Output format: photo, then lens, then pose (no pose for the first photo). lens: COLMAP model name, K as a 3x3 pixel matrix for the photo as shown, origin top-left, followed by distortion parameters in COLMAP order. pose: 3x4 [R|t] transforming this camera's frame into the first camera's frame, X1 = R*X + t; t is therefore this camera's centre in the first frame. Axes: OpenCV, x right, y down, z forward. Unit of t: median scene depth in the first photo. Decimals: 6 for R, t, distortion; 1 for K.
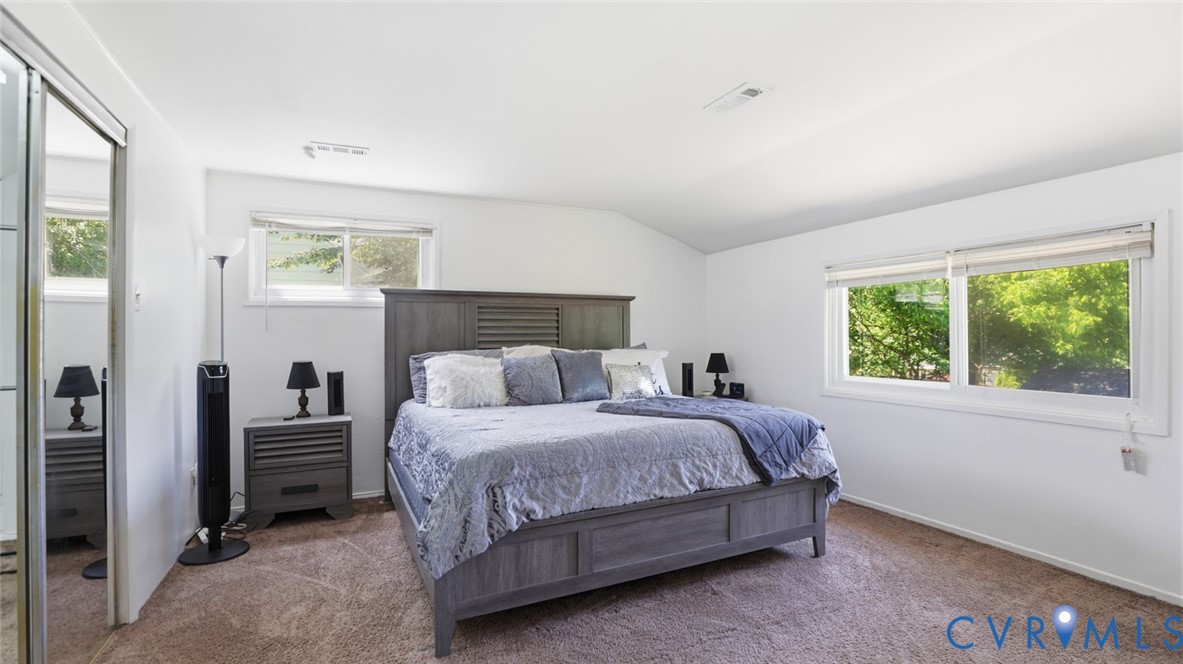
lens RADIAL K [[554.6, 0, 591.5], [0, 554.6, 332.0], [0, 0, 1]] dist [-0.026439, 0.000389]
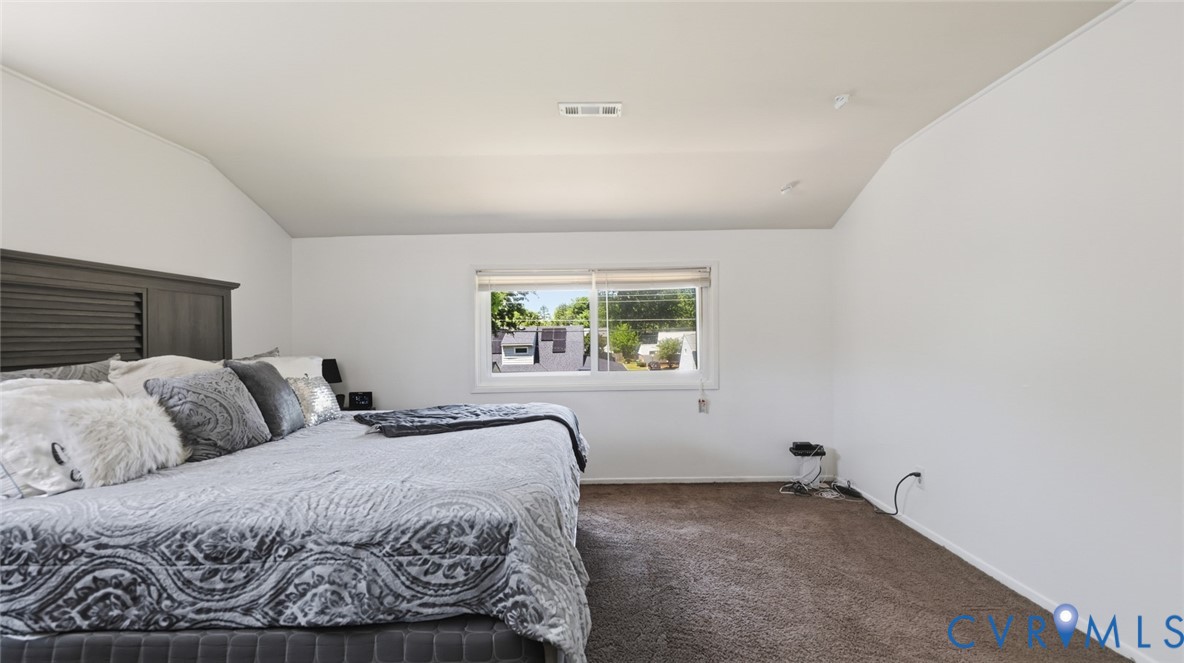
lens RADIAL K [[555.1, 0, 592.0], [0, 555.1, 331.5], [0, 0, 1]] dist [-0.026439, 0.000389]
pose [[0.417420, 0.001266, 0.908713, -0.481301], [0.009336, 0.999940, -0.005681, 0.006766], [-0.908666, 0.010855, 0.417383, 0.387236]]
